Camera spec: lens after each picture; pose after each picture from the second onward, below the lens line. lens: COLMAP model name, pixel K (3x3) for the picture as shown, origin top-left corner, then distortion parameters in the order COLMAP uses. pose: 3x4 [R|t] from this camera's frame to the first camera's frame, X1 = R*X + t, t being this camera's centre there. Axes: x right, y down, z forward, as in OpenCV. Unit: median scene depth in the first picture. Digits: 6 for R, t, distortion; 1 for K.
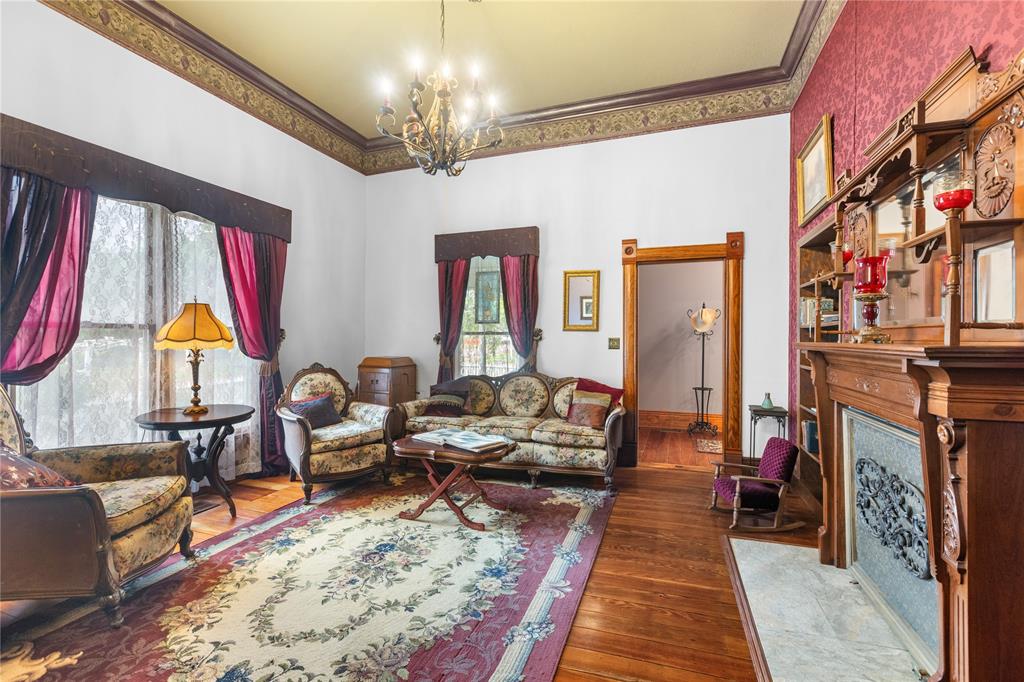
lens RADIAL K [[454.7, 0, 513.4], [0, 454.7, 336.9], [0, 0, 1]] dist [0.003507, 0.001631]
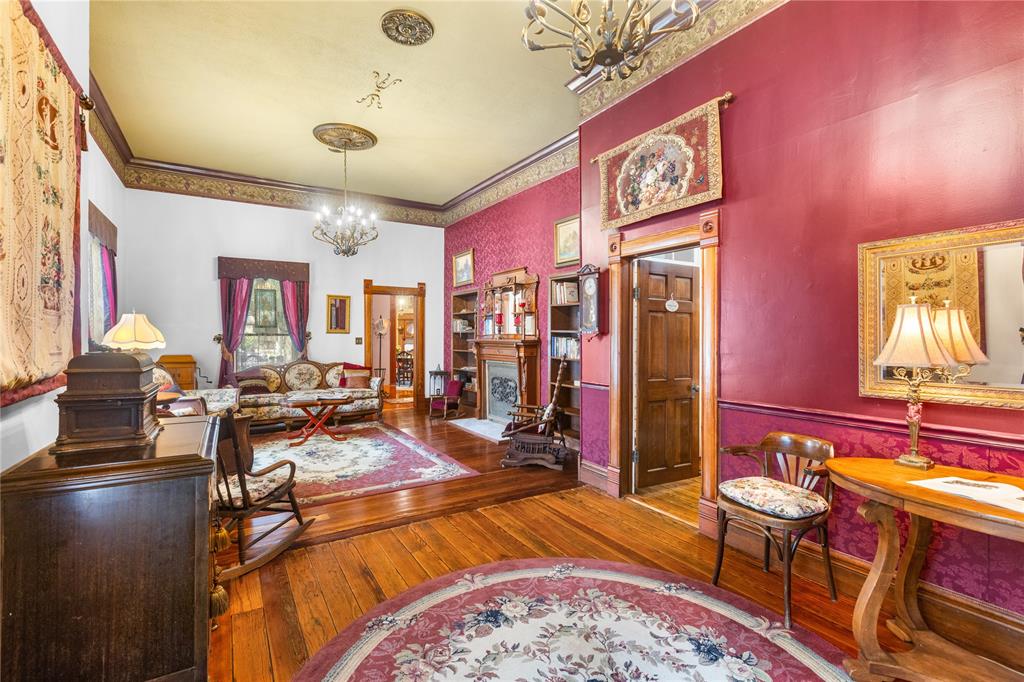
lens RADIAL K [[454.7, 0, 509.8], [0, 454.7, 336.2], [0, 0, 1]] dist [0.003507, 0.001631]
pose [[0.623197, -0.004521, 0.782052, -0.952441], [0.000086, 0.999984, 0.005712, -0.015710], [-0.782065, -0.003492, 0.623187, -0.603971]]
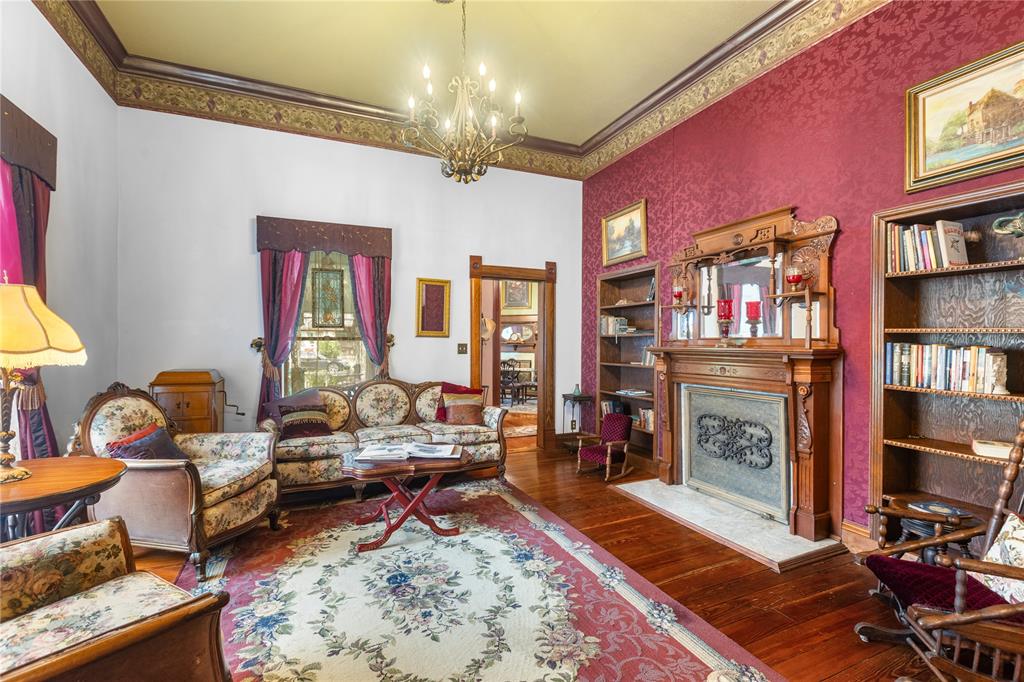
lens RADIAL K [[454.7, 0, 515.2], [0, 454.7, 344.5], [0, 0, 1]] dist [0.003507, 0.001631]
pose [[0.726854, -0.003671, 0.686782, -0.570779], [-0.002274, 0.999967, 0.007752, -0.005677], [-0.686788, -0.007197, 0.726822, 0.149777]]
